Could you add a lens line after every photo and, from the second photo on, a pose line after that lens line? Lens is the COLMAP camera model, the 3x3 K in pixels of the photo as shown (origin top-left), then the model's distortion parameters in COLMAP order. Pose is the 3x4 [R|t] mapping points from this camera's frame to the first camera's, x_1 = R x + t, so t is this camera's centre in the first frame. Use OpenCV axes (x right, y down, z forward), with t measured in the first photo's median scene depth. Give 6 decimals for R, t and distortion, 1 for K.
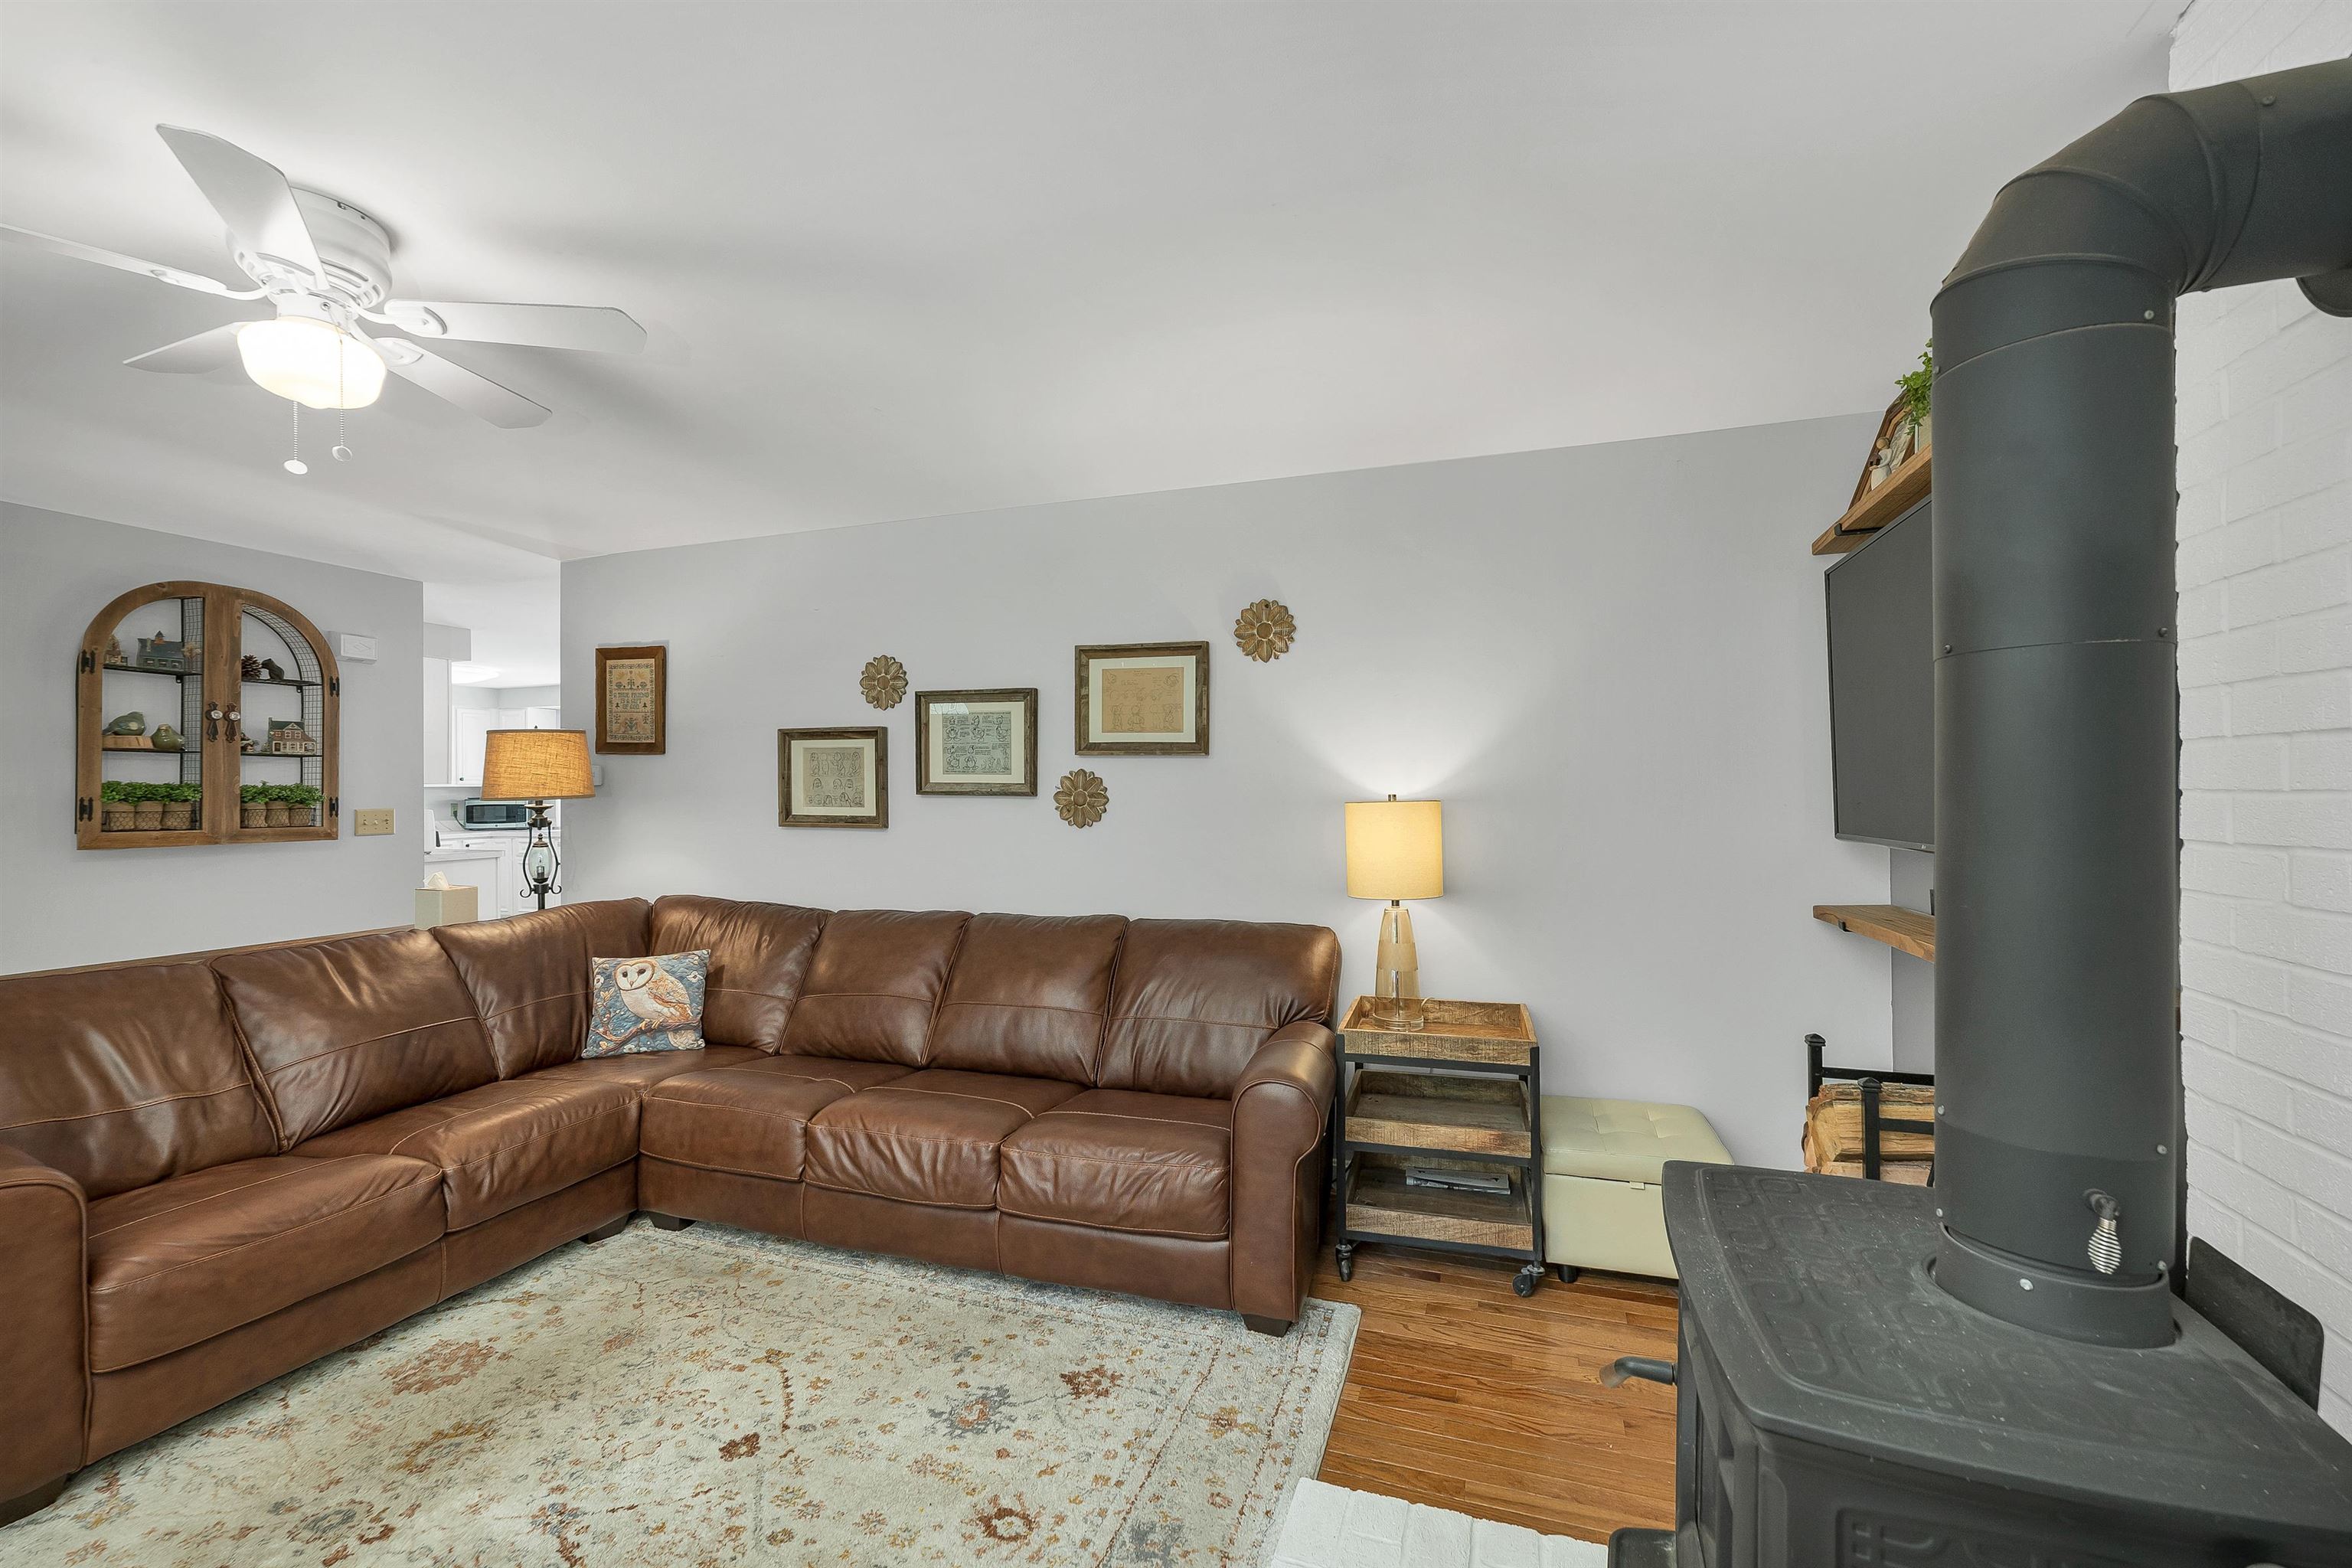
lens RADIAL K [[999.5, 0, 1178.2], [0, 999.5, 784.7], [0, 0, 1]] dist [0.000561, 0.000106]
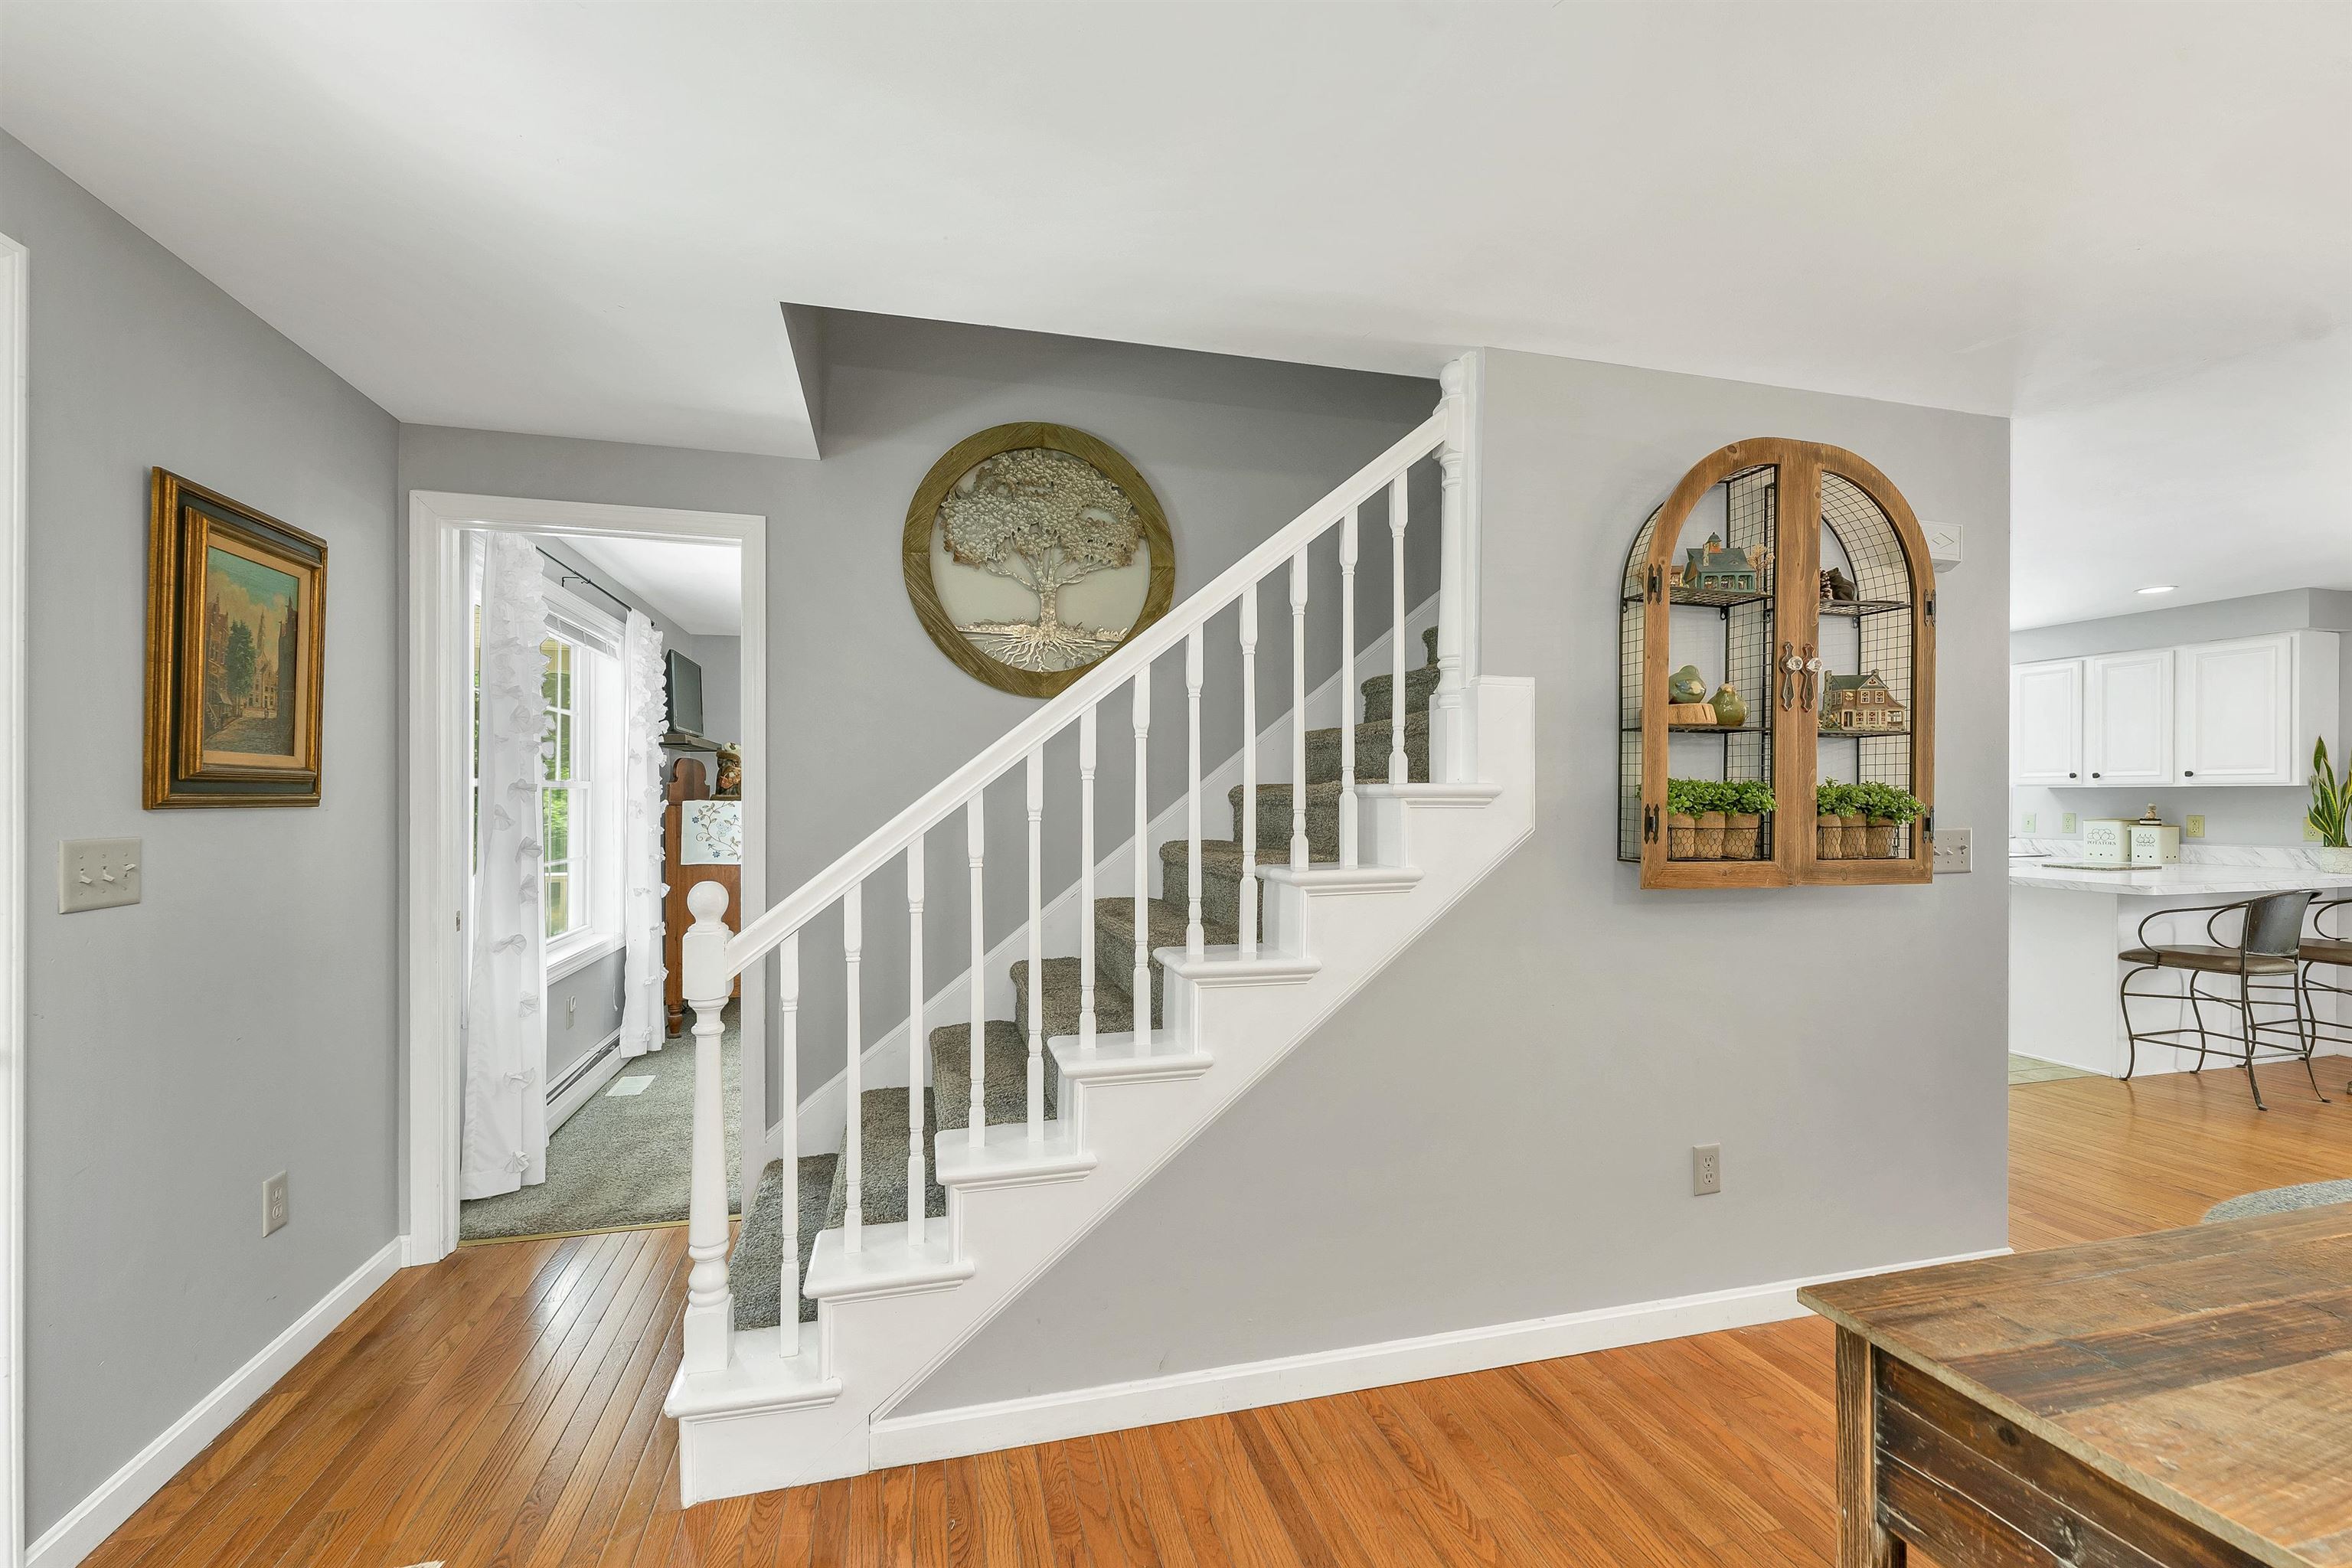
lens RADIAL K [[999.5, 0, 1178.1], [0, 999.5, 792.8], [0, 0, 1]] dist [0.000561, 0.000106]
pose [[0.569532, 0.007067, -0.821938, -0.745587], [-0.000631, 0.999967, 0.008160, 0.000591], [0.821969, -0.004129, 0.569518, 0.405246]]
